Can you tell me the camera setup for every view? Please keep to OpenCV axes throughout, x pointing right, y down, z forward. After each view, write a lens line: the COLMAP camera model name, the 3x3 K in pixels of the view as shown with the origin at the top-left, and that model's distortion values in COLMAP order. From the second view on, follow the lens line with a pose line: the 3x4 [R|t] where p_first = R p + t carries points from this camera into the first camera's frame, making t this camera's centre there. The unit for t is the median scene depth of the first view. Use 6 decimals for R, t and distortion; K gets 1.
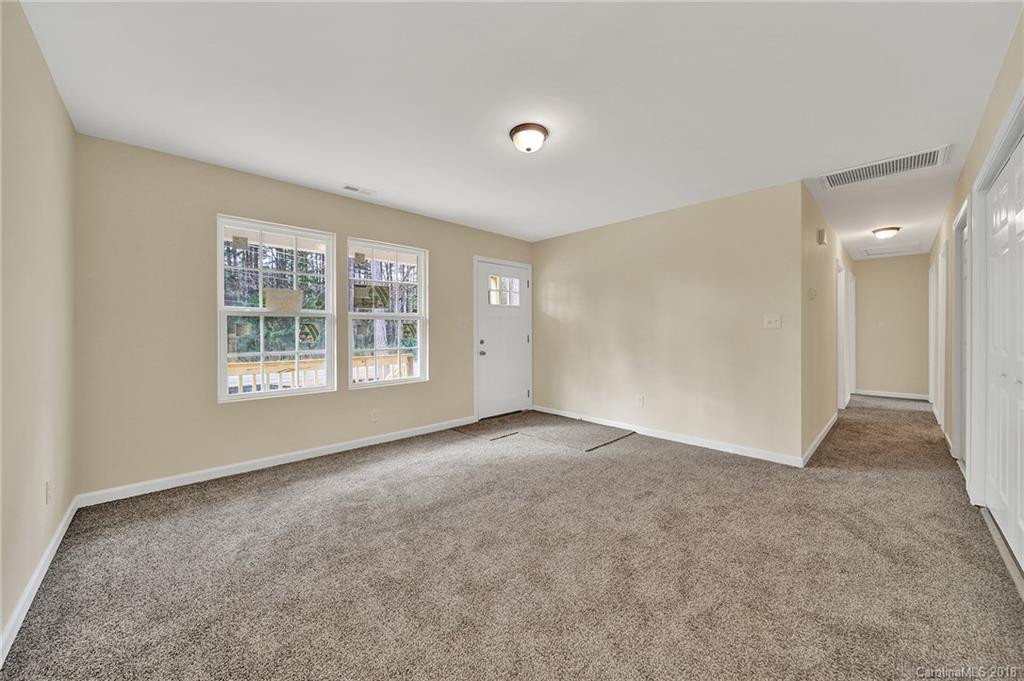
lens RADIAL K [[362.5, 0, 498.4], [0, 362.5, 336.1], [0, 0, 1]] dist [-0.000624, -0.001375]
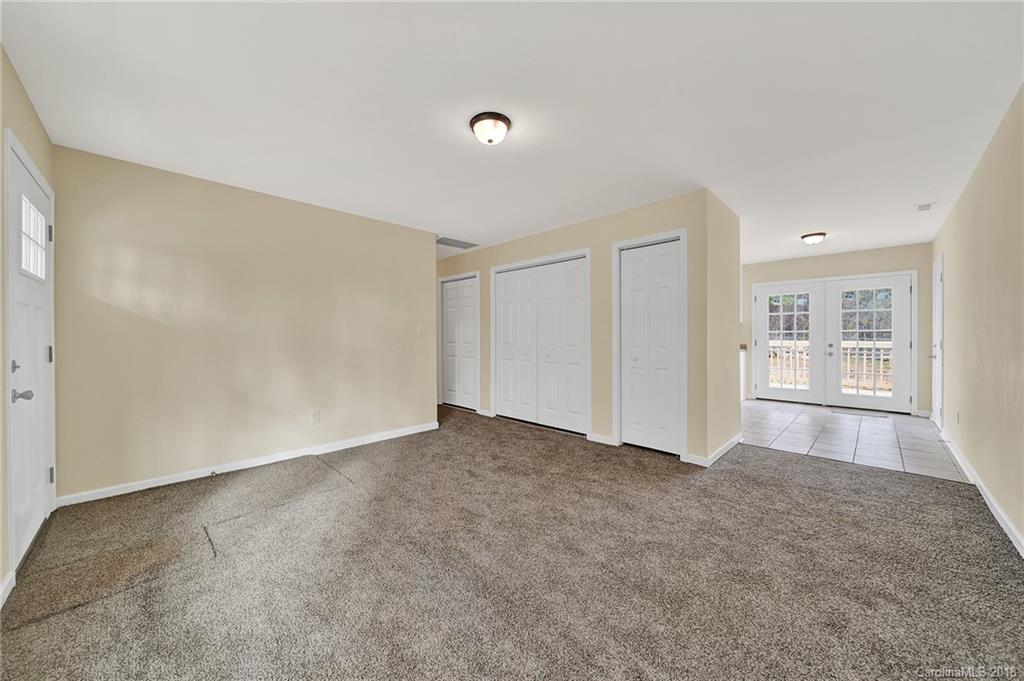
lens RADIAL K [[362.5, 0, 507.3], [0, 362.5, 337.2], [0, 0, 1]] dist [-0.000624, -0.001375]
pose [[-0.026278, -0.004047, 0.999646, -0.820450], [0.015911, 0.999863, 0.004466, -0.013287], [-0.999528, 0.016023, -0.026210, 0.945522]]
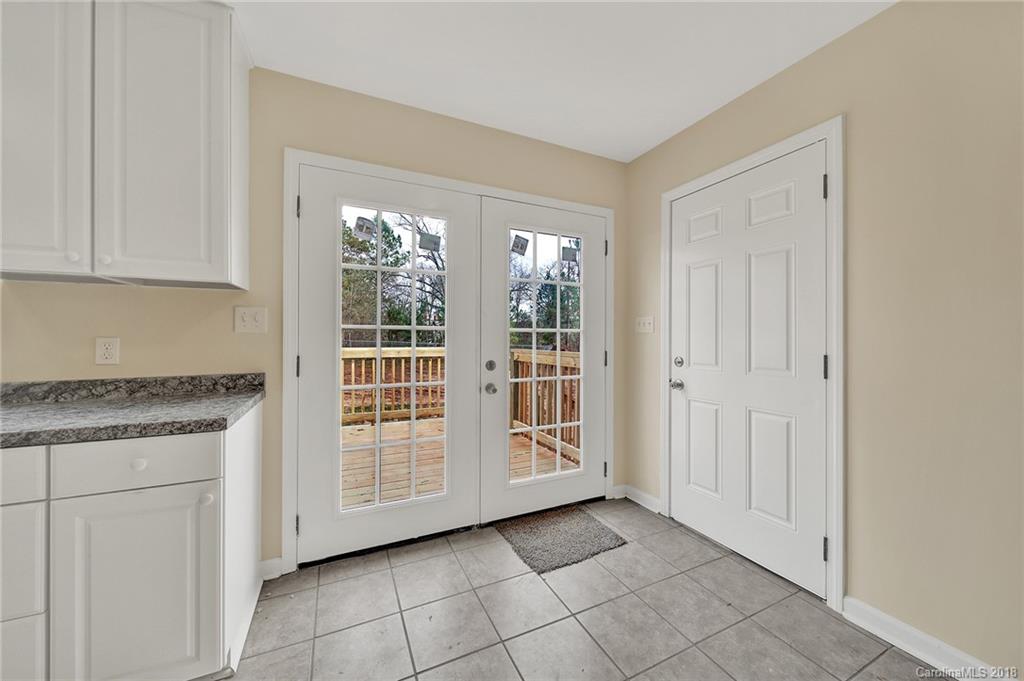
lens RADIAL K [[362.5, 0, 513.2], [0, 362.5, 336.1], [0, 0, 1]] dist [-0.000624, -0.001375]
pose [[-0.960750, 0.002079, 0.277407, 1.239729], [0.003532, 0.999983, 0.004739, 0.008379], [-0.277392, 0.005532, -0.960741, -0.413276]]
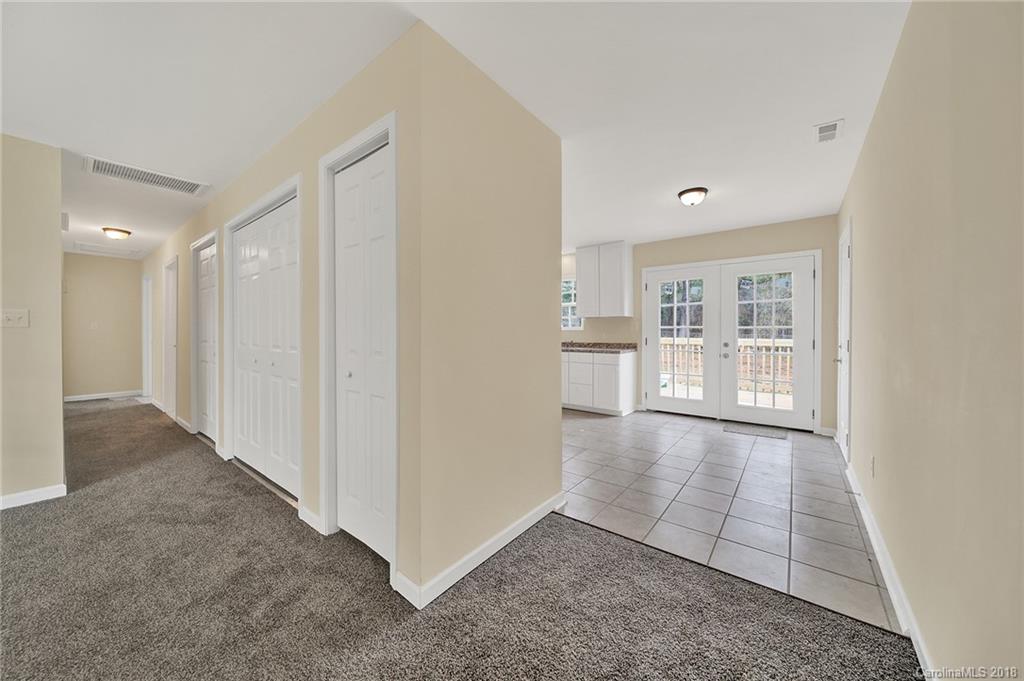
lens RADIAL K [[362.5, 0, 512.8], [0, 362.5, 335.1], [0, 0, 1]] dist [-0.000624, -0.001375]
pose [[-0.159135, -0.008438, 0.987221, -0.179657], [0.013156, 0.999857, 0.010667, 0.000030], [-0.987169, 0.014686, -0.159001, 0.145653]]
